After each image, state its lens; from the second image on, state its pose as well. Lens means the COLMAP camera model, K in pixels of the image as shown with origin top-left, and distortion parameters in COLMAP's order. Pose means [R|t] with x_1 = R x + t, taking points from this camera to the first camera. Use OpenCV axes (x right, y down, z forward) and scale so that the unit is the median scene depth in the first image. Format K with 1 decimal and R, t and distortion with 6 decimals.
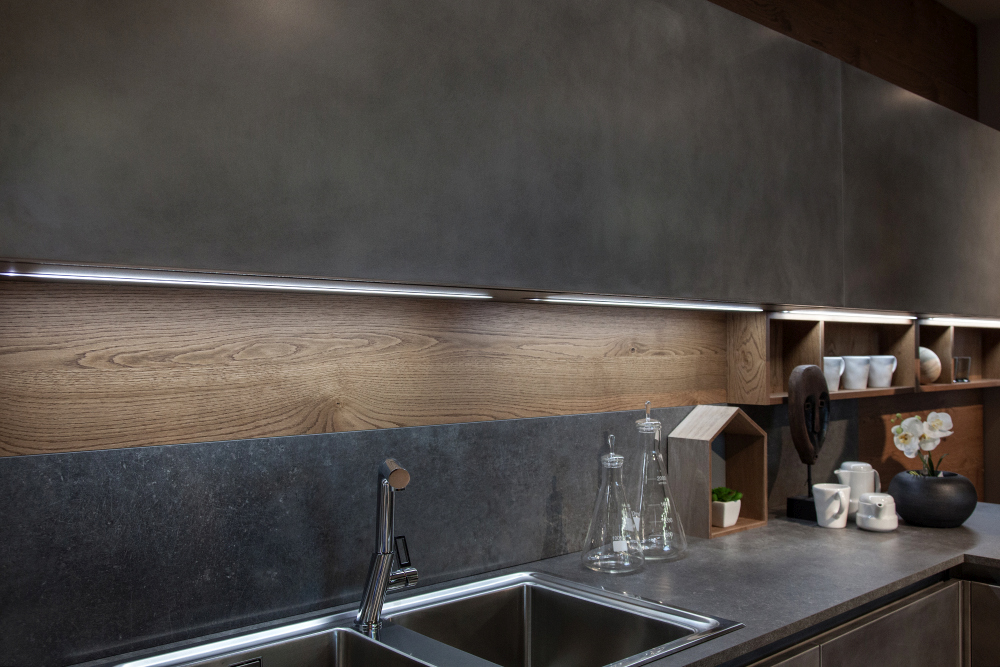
lens RADIAL K [[925.0, 0, 500.0], [0, 925.0, 333.5], [0, 0, 1]] dist [-0.021592, -0.004173]
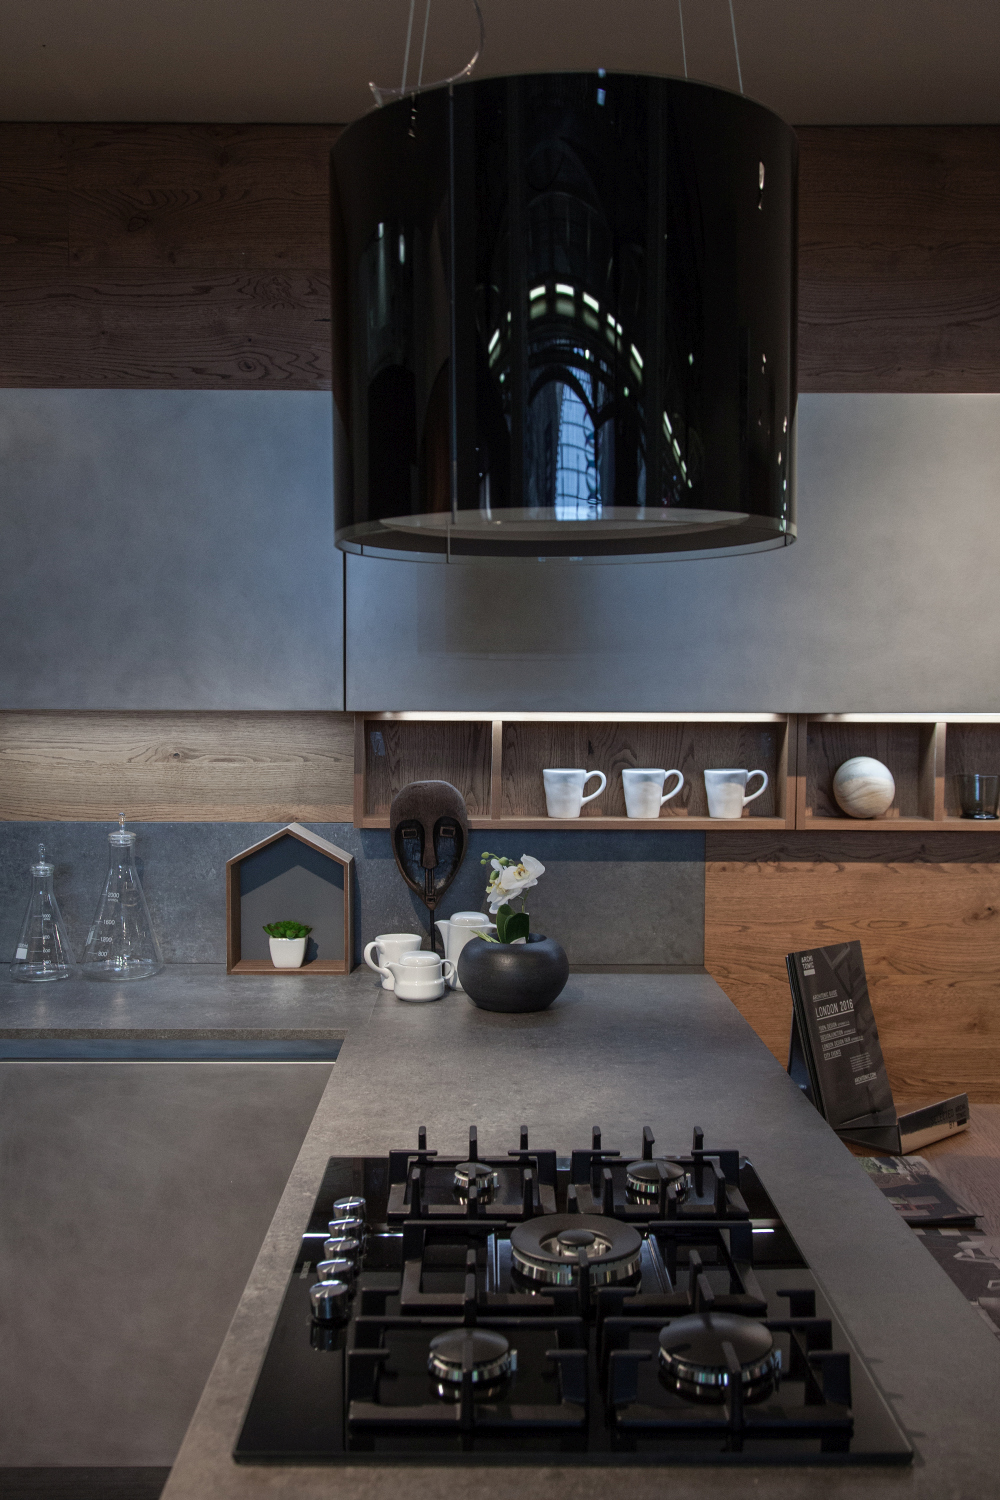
lens RADIAL K [[1374.0, 0, 500.8], [0, 1374.0, 789.8], [0, 0, 1]] dist [0.002944, 0.001878]
pose [[0.730741, 0.049816, -0.680835, 1.266800], [0.004930, 0.996923, 0.078235, -0.051034], [0.682637, -0.060526, 0.728247, 0.237054]]
